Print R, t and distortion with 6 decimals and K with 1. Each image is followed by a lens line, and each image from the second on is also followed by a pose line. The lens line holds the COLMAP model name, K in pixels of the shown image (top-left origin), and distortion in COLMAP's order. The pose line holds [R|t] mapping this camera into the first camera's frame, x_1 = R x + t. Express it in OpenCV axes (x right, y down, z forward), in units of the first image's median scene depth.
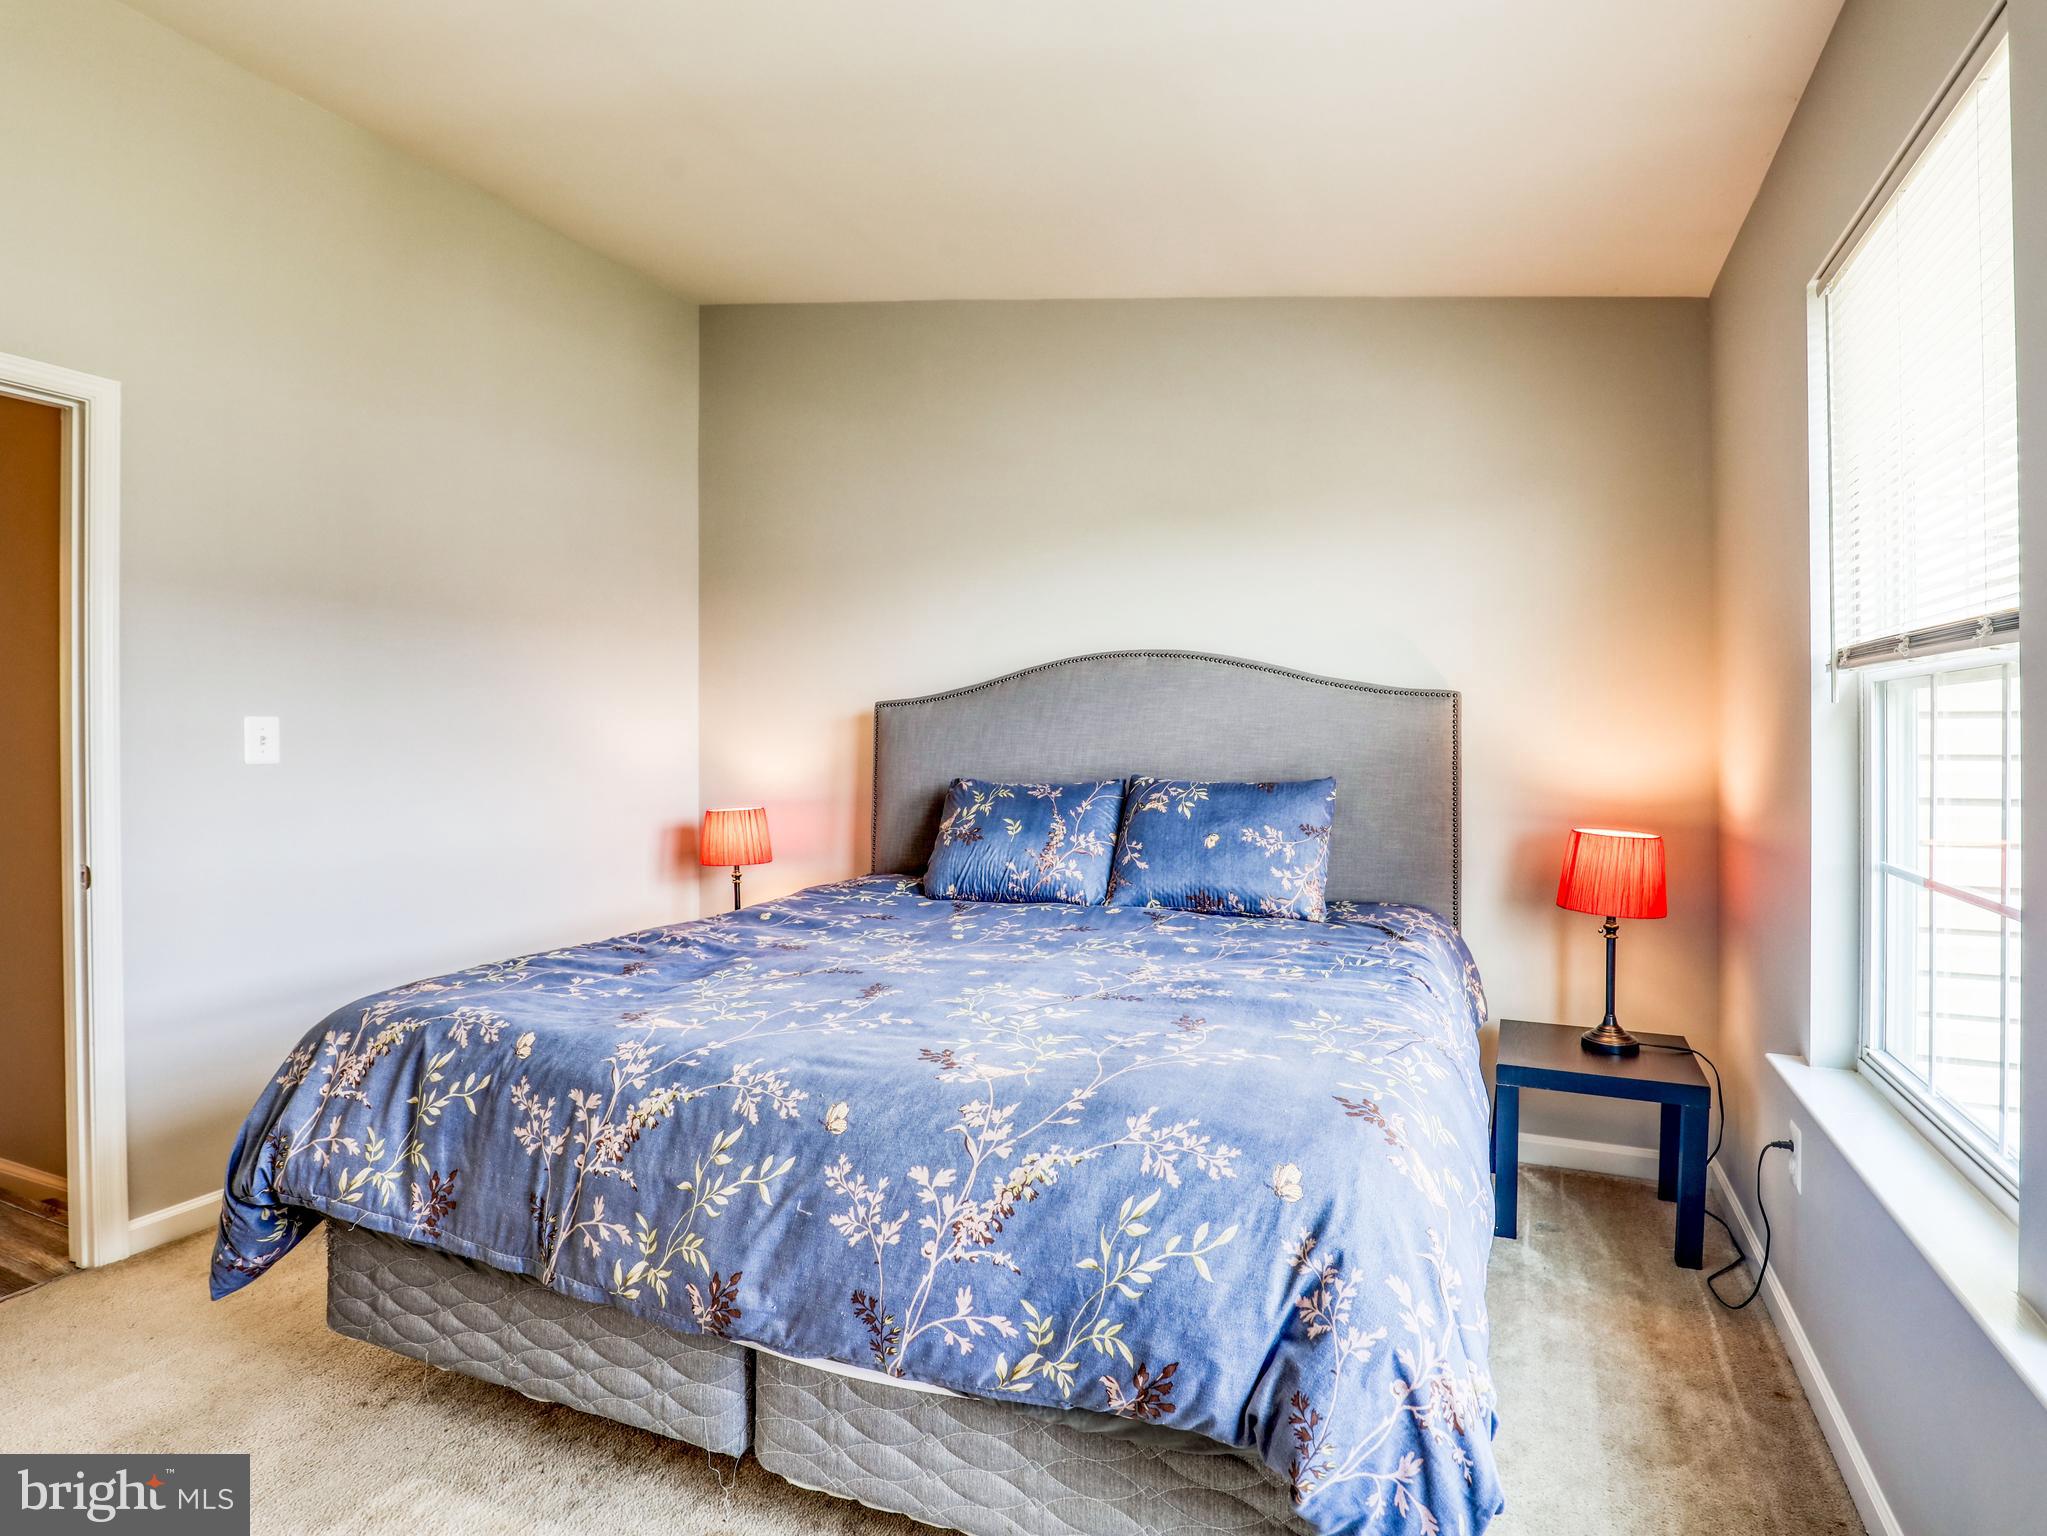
lens RADIAL K [[1066.3, 0, 1018.4], [0, 1066.3, 758.1], [0, 0, 1]] dist [-0.034939, 0.006507]
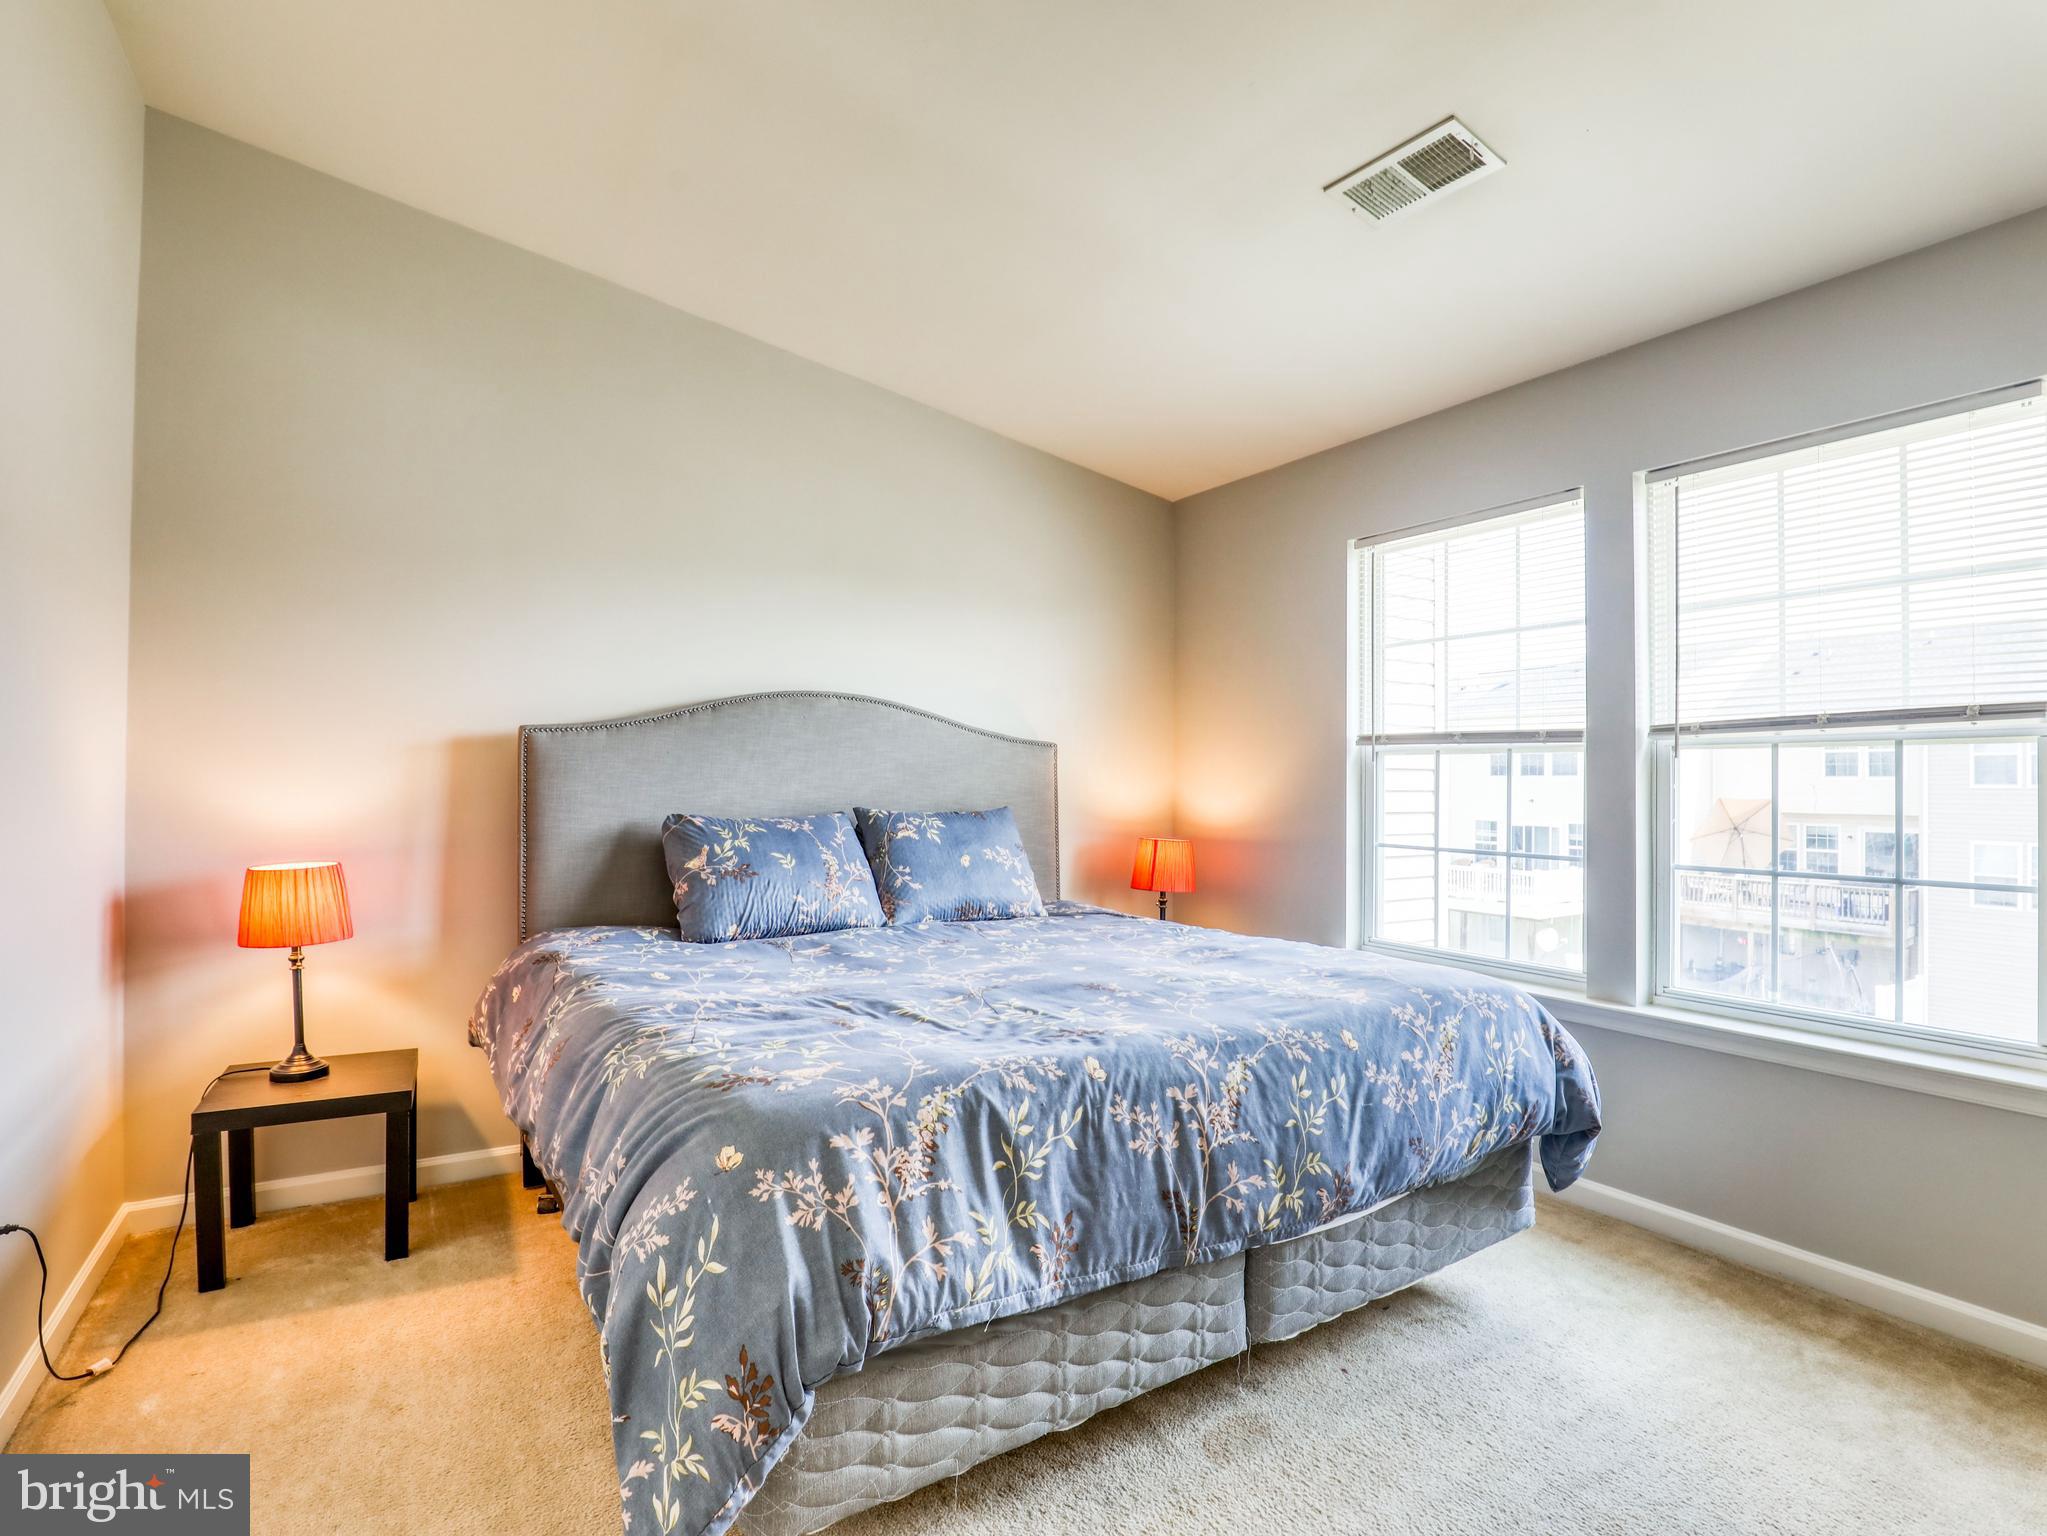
lens RADIAL K [[1066.3, 0, 1038.8], [0, 1066.3, 781.8], [0, 0, 1]] dist [-0.034939, 0.006507]
pose [[0.549578, 0.007993, 0.835404, -1.387375], [0.003702, 0.999921, -0.012002, 0.006699], [-0.835434, 0.009689, 0.549505, 0.488770]]
